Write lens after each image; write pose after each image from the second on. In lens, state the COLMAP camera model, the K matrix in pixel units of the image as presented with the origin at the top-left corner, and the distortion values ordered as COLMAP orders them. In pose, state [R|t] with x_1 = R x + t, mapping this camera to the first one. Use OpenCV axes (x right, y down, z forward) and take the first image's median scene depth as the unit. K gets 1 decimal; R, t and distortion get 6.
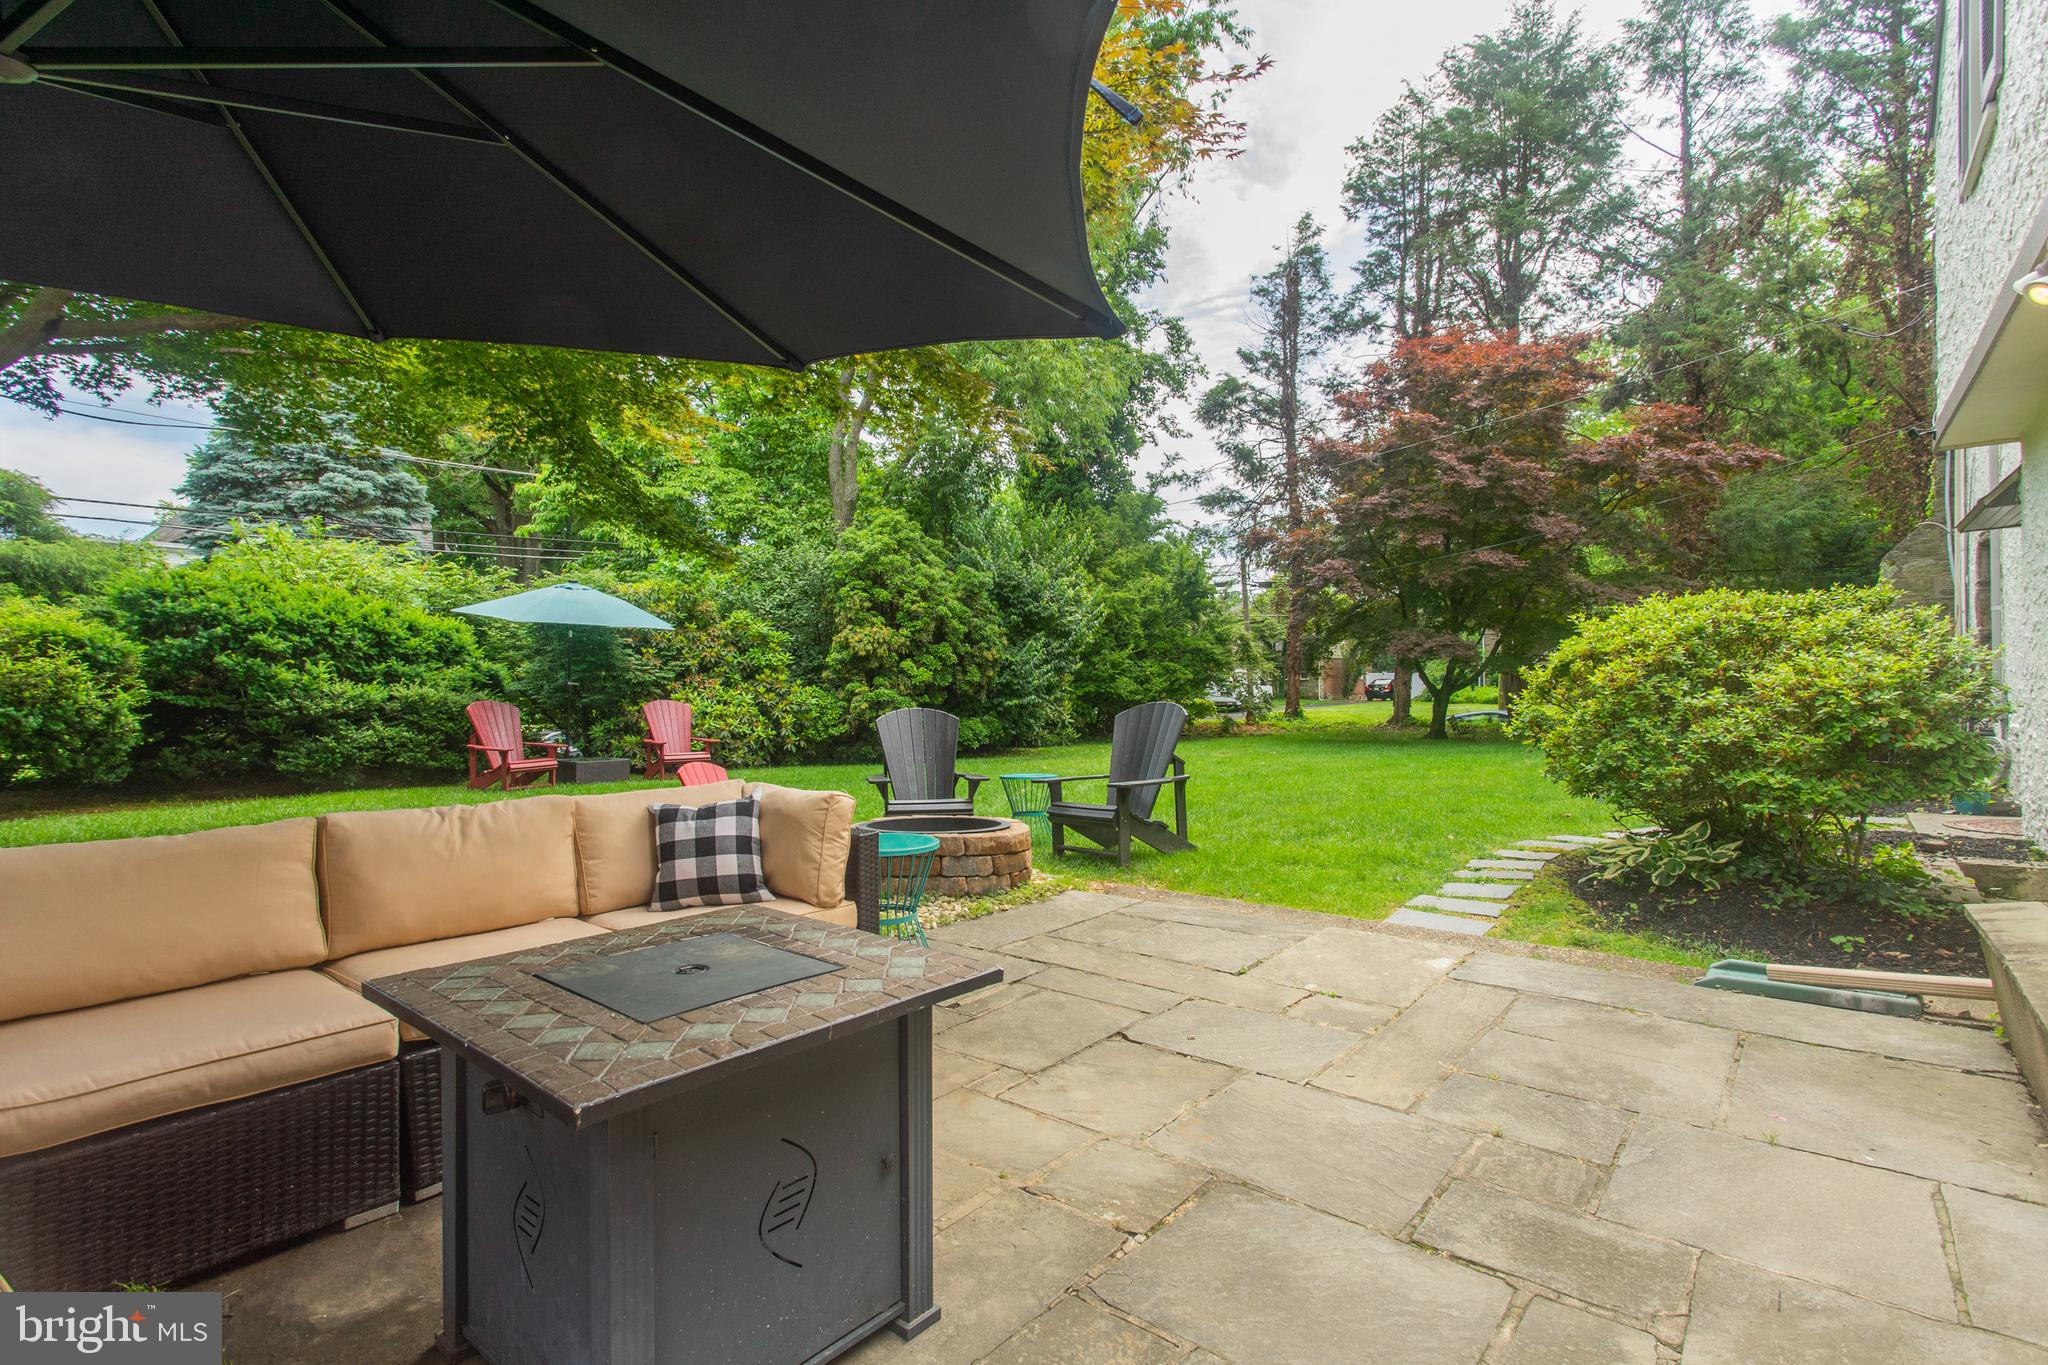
lens RADIAL K [[1013.5, 0, 1022.6], [0, 1013.5, 684.4], [0, 0, 1]] dist [-0.004544, -0.000057]
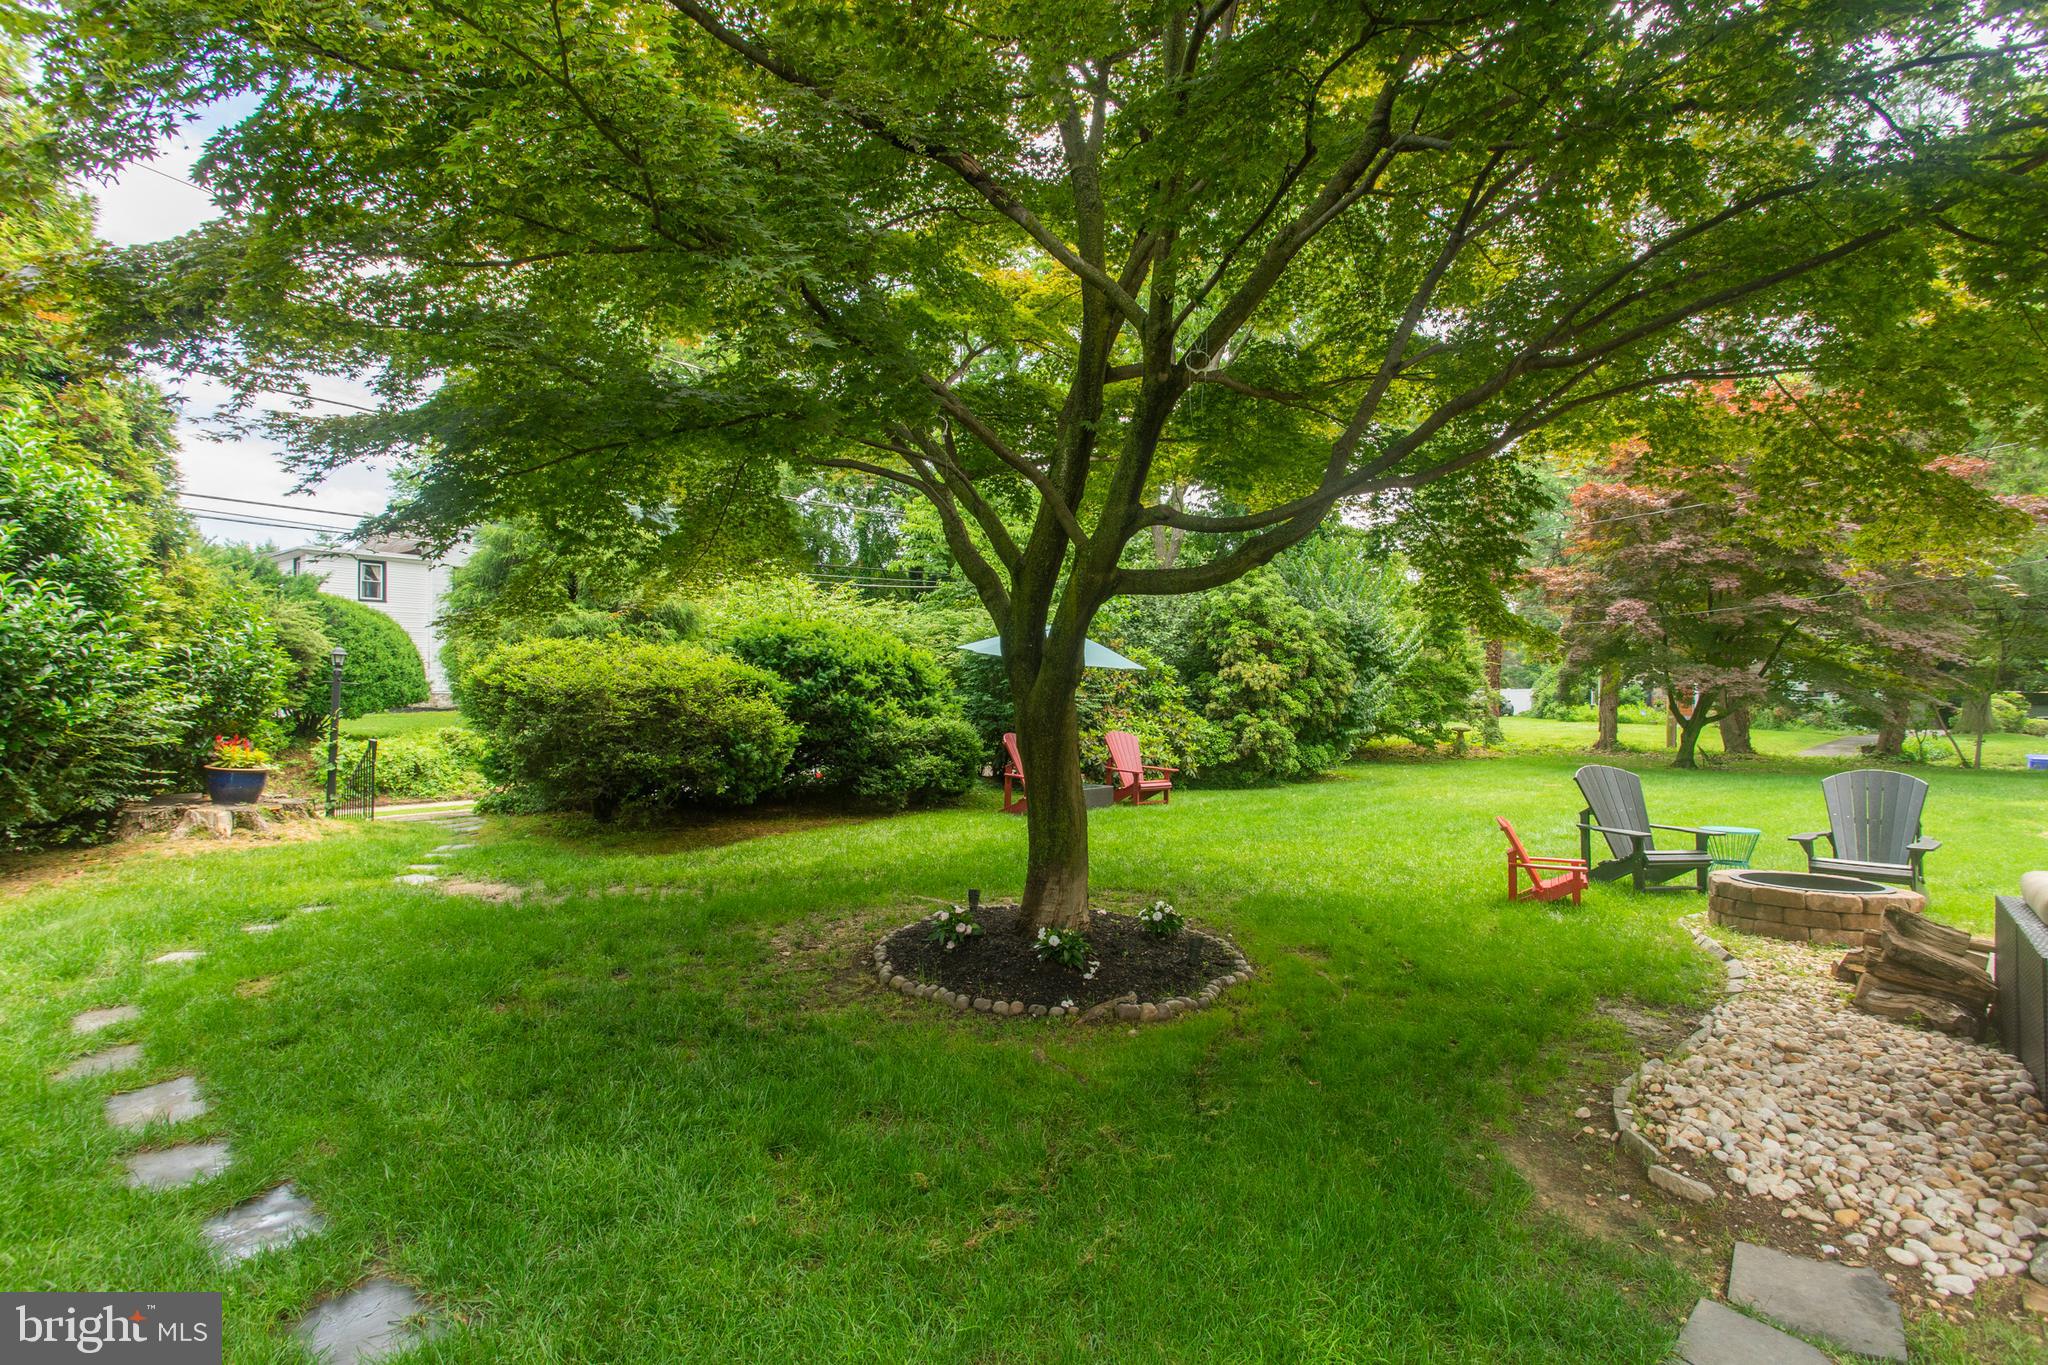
lens RADIAL K [[1013.5, 0, 1025.3], [0, 1013.5, 687.3], [0, 0, 1]] dist [-0.004544, -0.000057]
pose [[0.999583, 0.017737, -0.022770, -0.376115], [-0.017695, 0.999841, 0.002067, -0.028832], [0.022803, -0.001664, 0.999739, -0.096188]]
